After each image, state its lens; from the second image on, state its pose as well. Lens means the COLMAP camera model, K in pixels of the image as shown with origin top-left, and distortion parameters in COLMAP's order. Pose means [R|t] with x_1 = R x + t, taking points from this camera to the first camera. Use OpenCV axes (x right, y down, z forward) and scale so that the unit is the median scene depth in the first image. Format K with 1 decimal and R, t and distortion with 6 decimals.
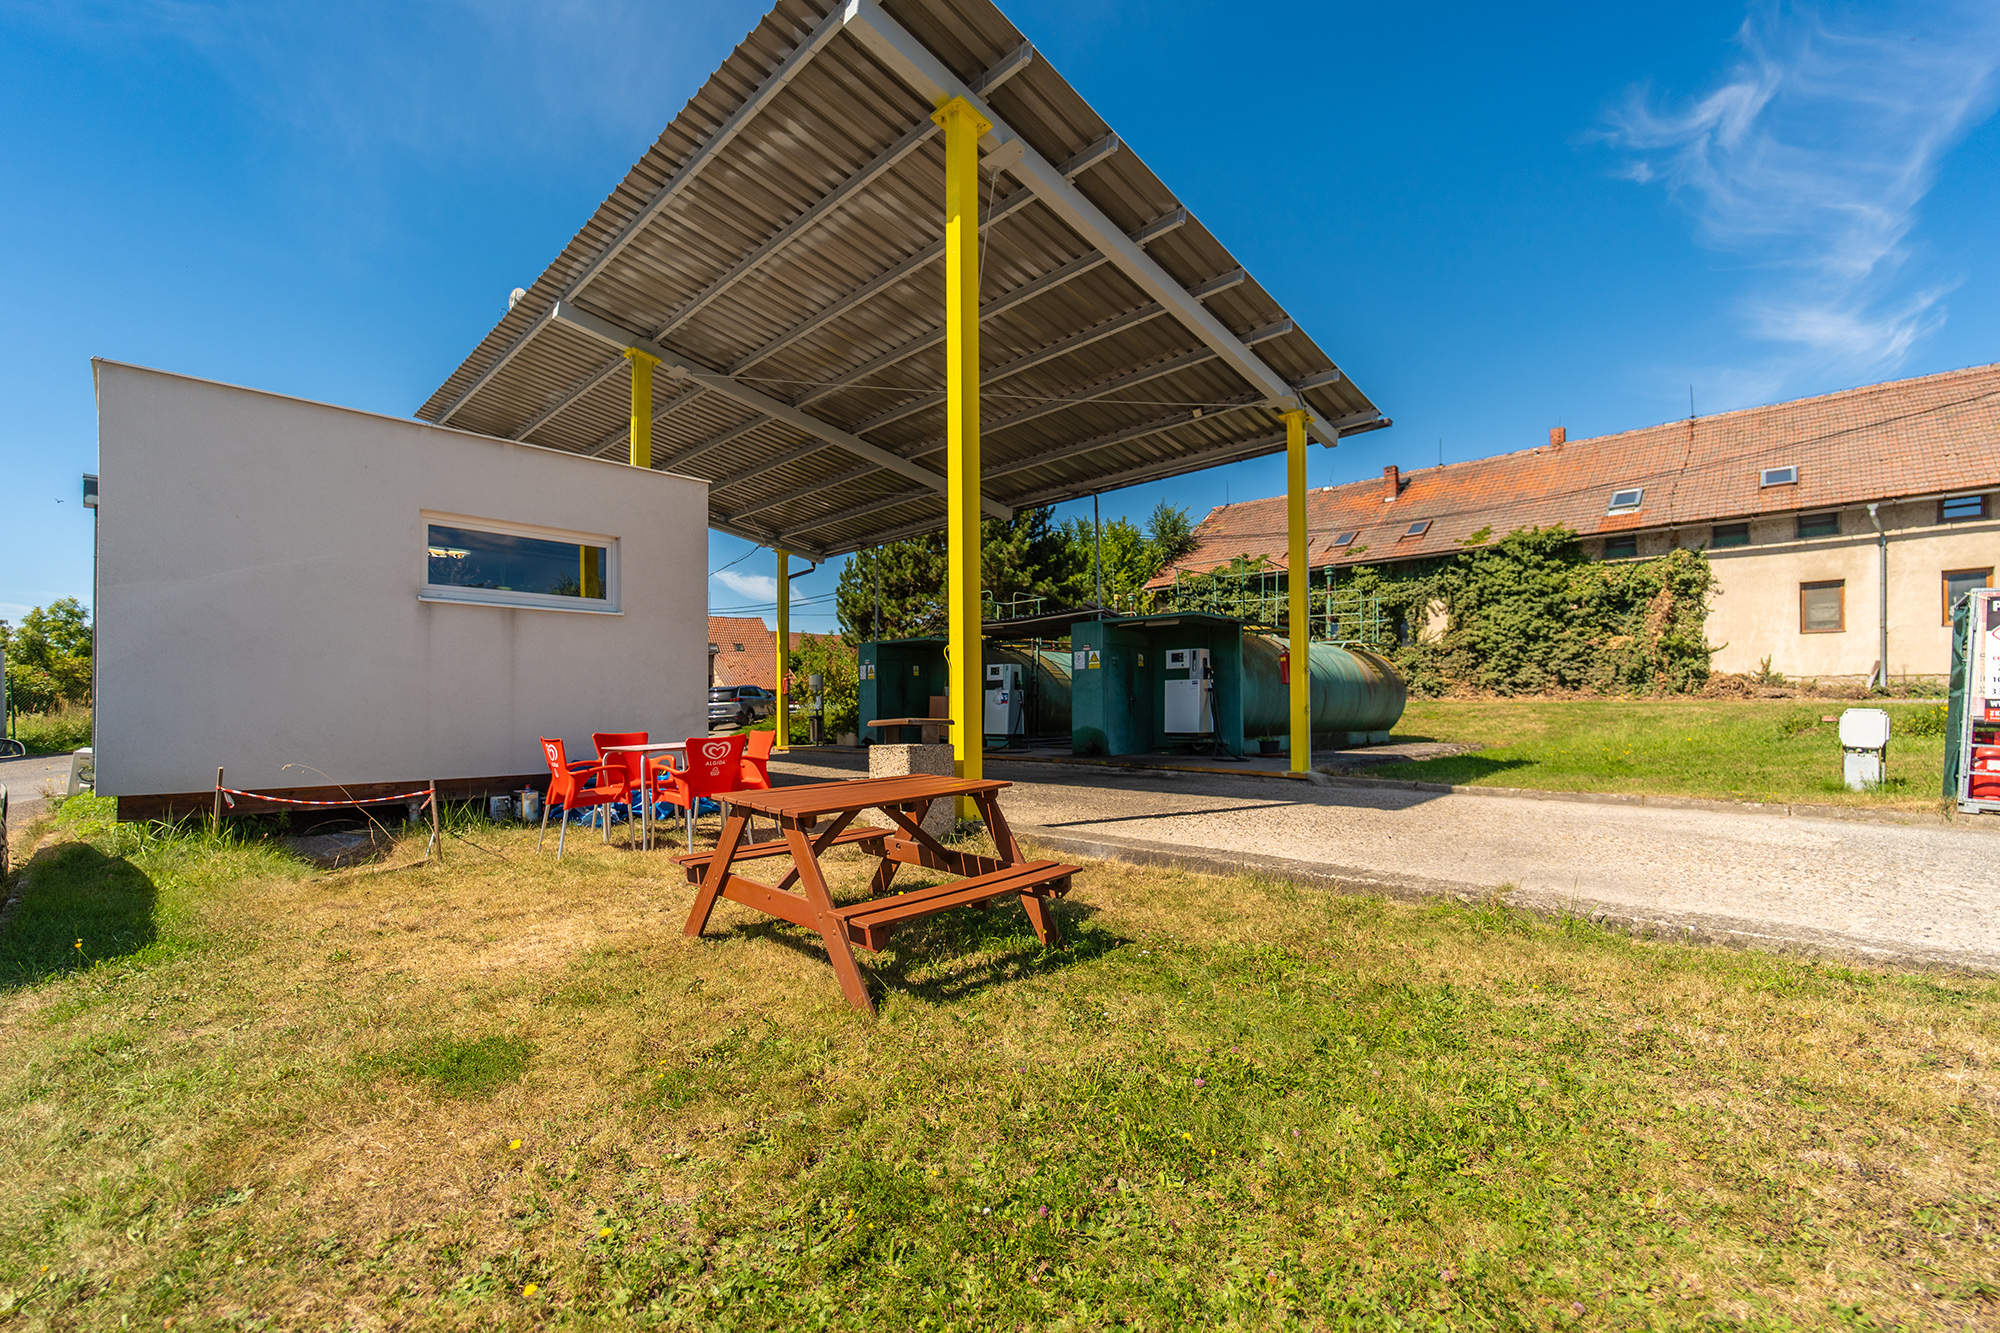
lens RADIAL K [[799.8, 0, 951.9], [0, 799.8, 711.0], [0, 0, 1]] dist [0.000152, 0.000010]
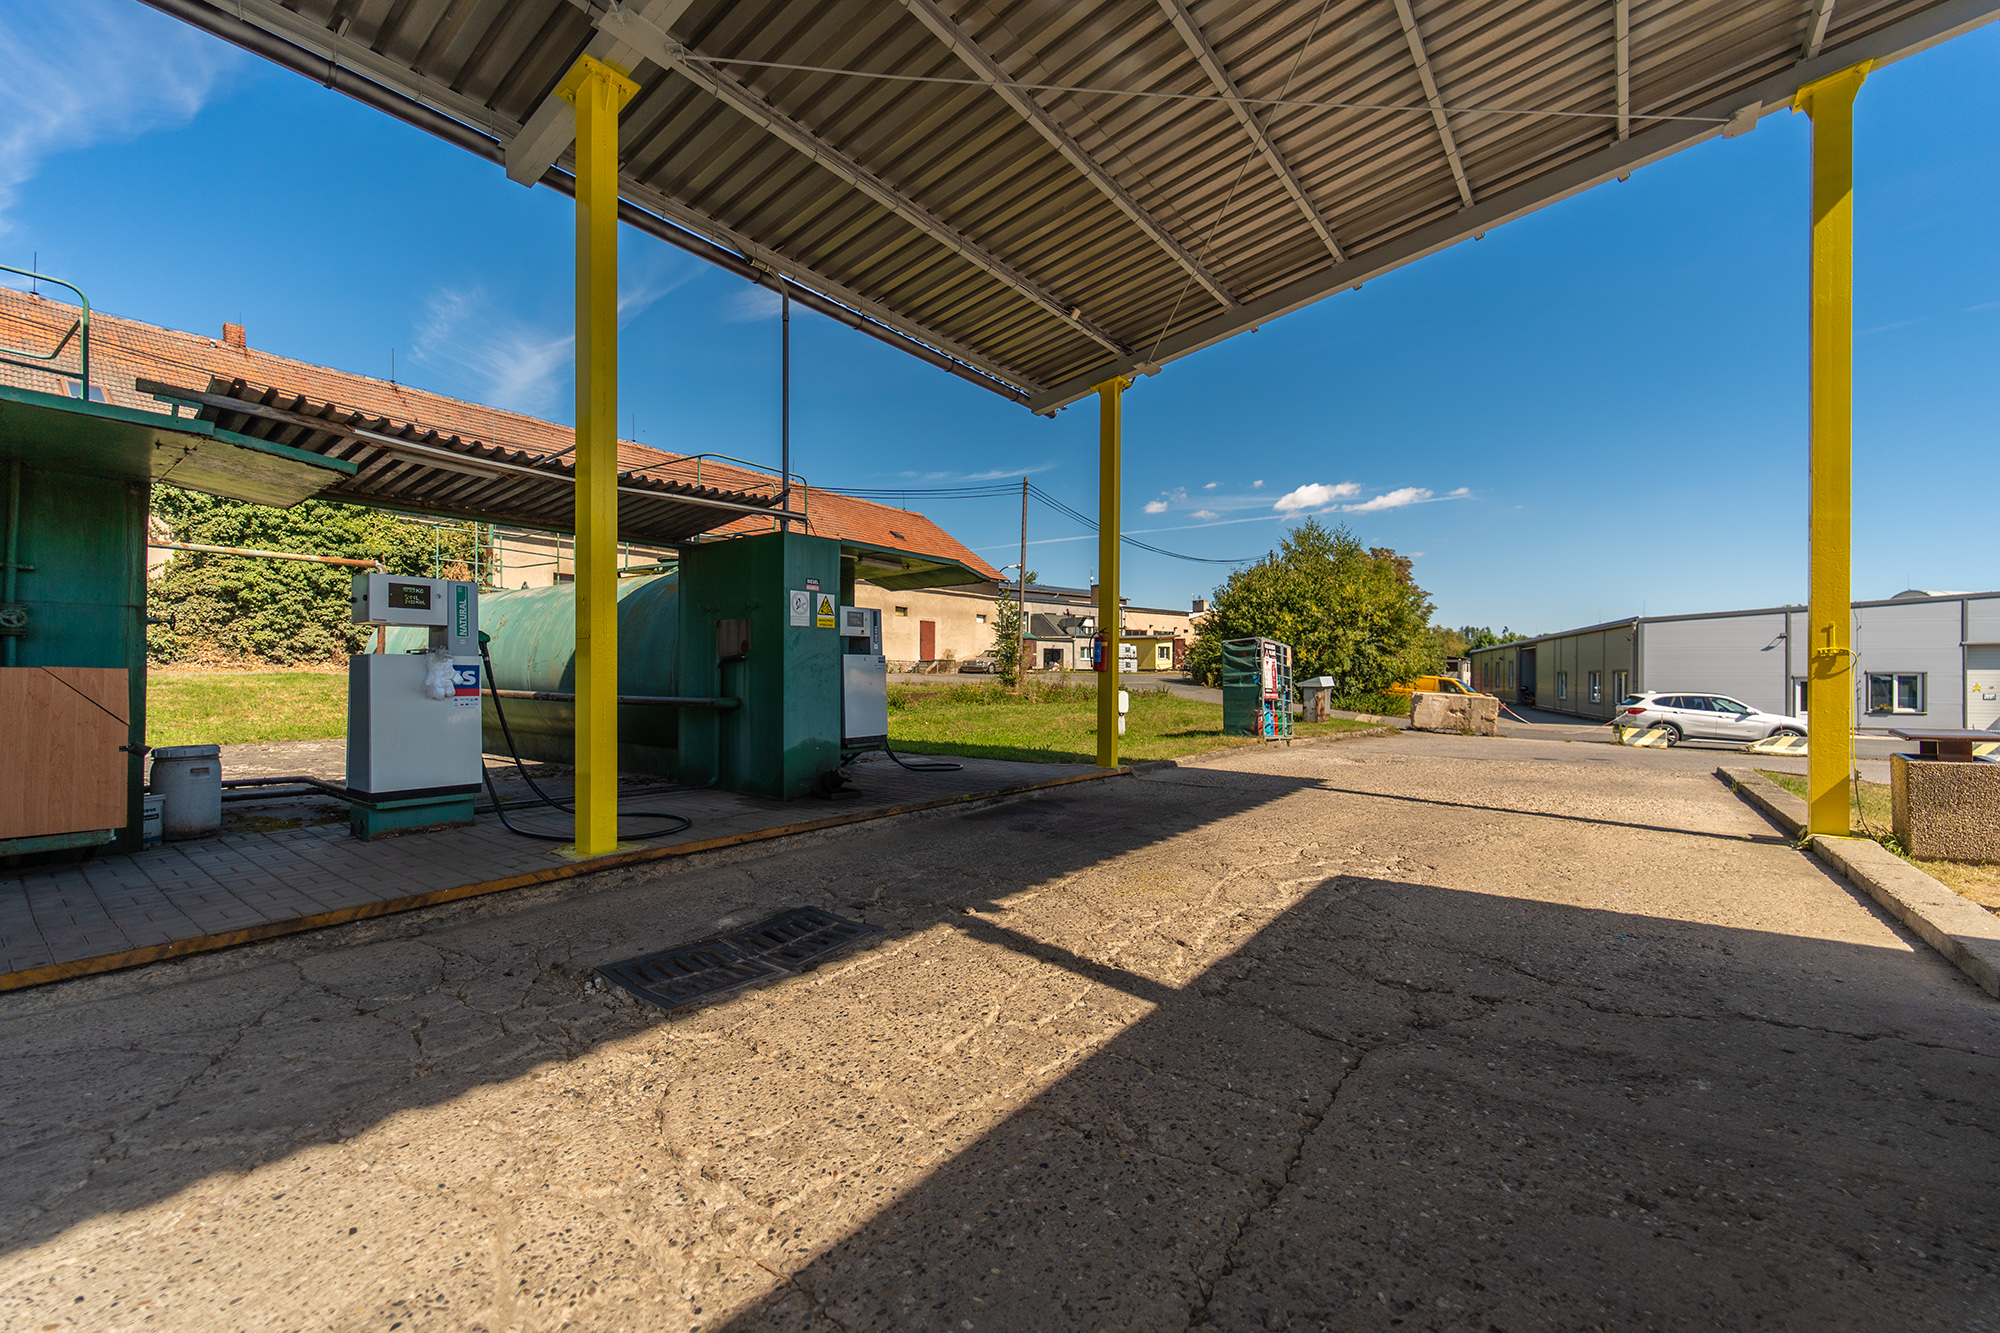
lens RADIAL K [[800.4, 0, 1000.0], [0, 800.4, 666.5], [0, 0, 1]] dist [-0.000029, -0.000013]
pose [[-0.130265, 0.009819, 0.991431, -0.162348], [-0.002479, 0.999945, -0.010229, -0.010310], [-0.991476, -0.003790, -0.130233, 0.436105]]
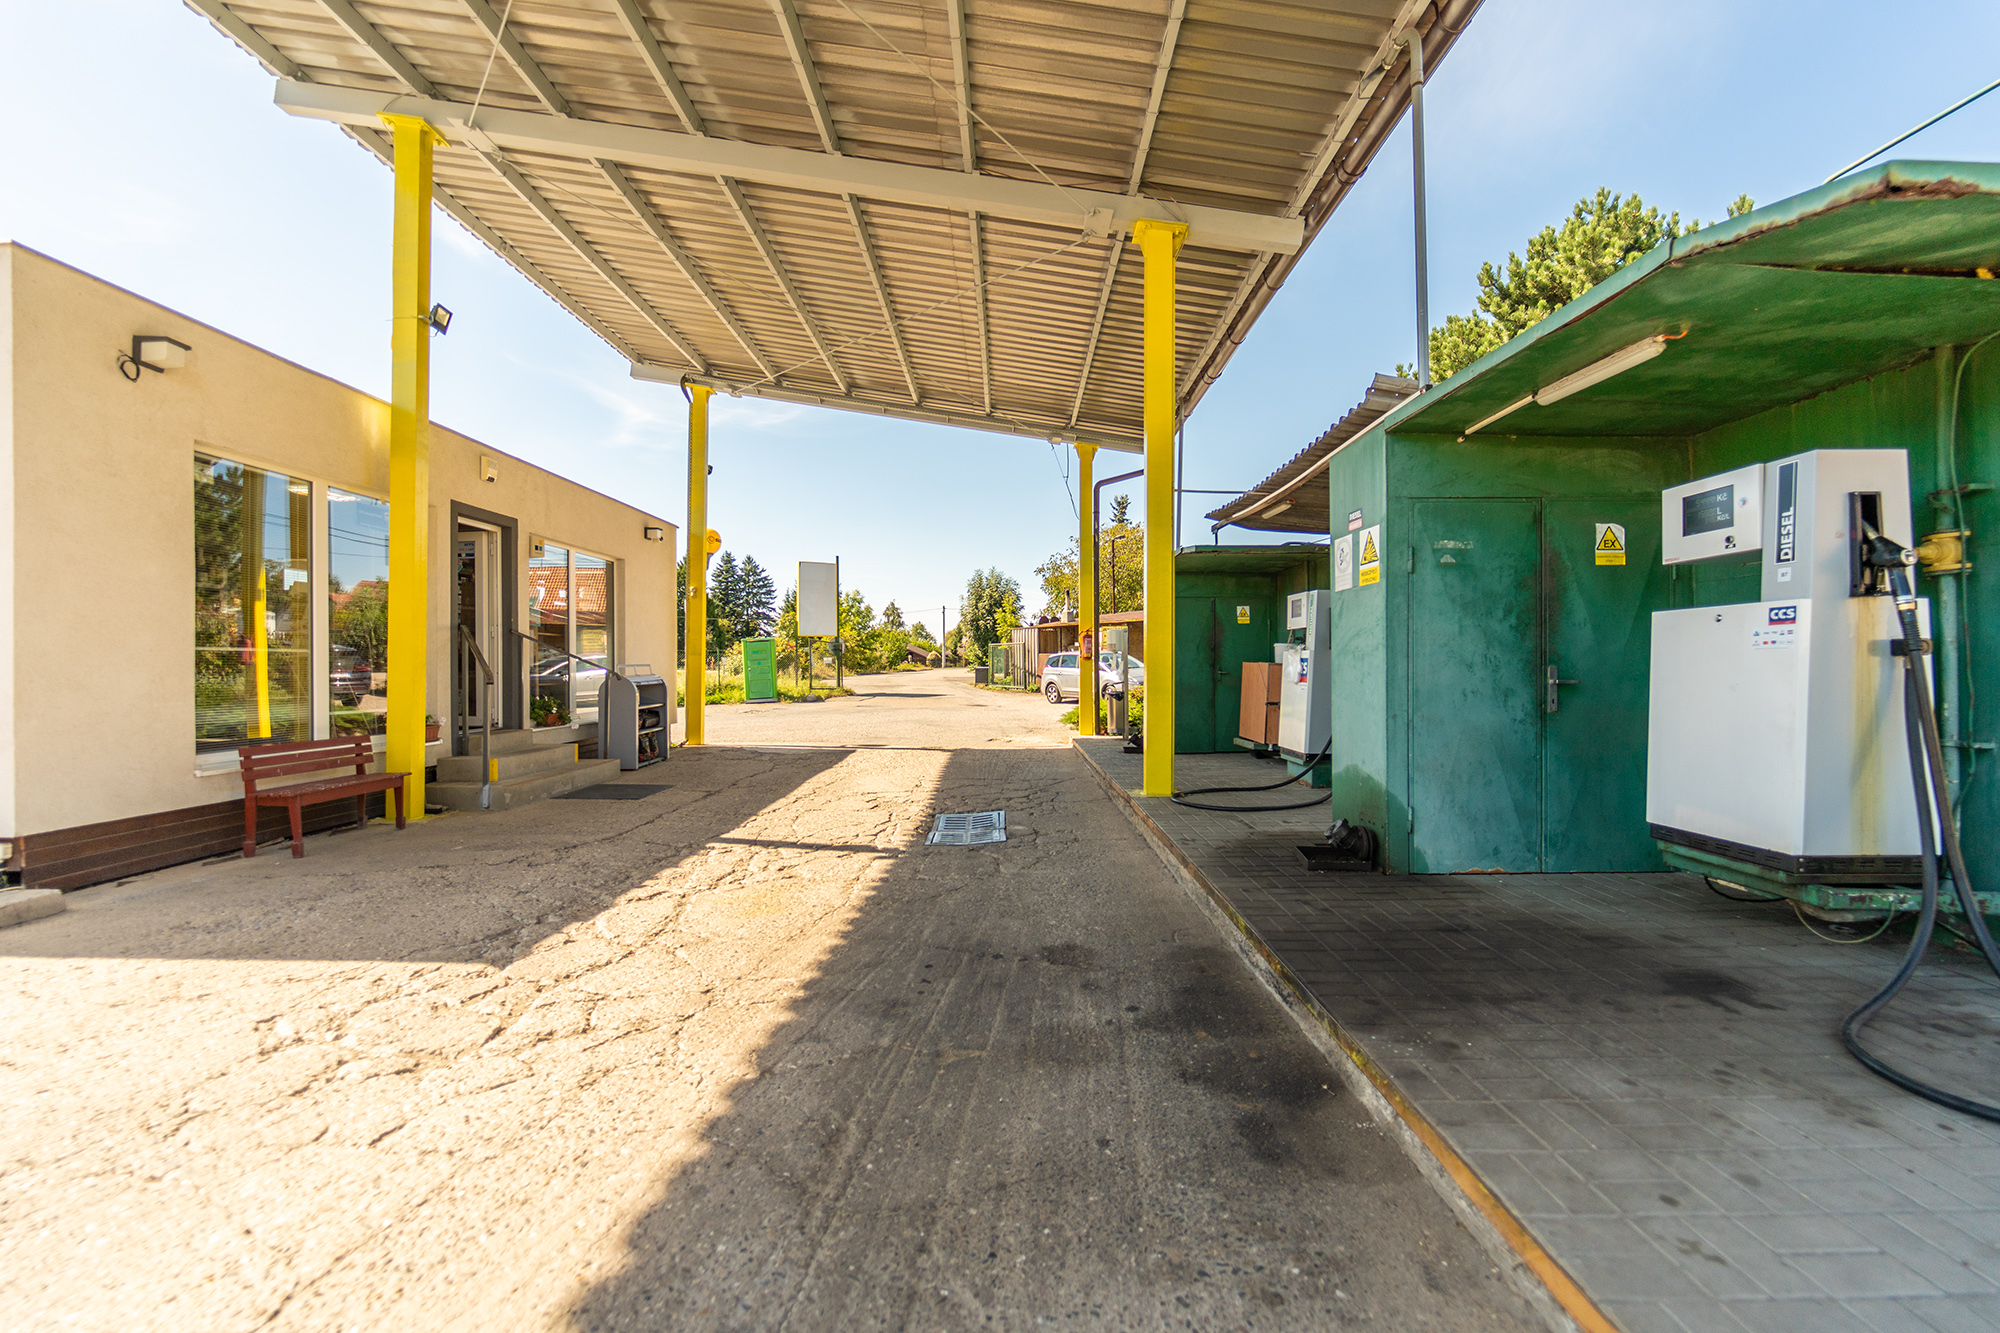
lens RADIAL K [[800.4, 0, 1000.0], [0, 800.4, 666.5], [0, 0, 1]] dist [-0.000029, -0.000013]
pose [[0.698418, -0.002853, -0.715684, 0.137316], [0.004225, 0.999991, 0.000136, -0.009892], [0.715678, -0.003119, 0.698424, 0.308271]]
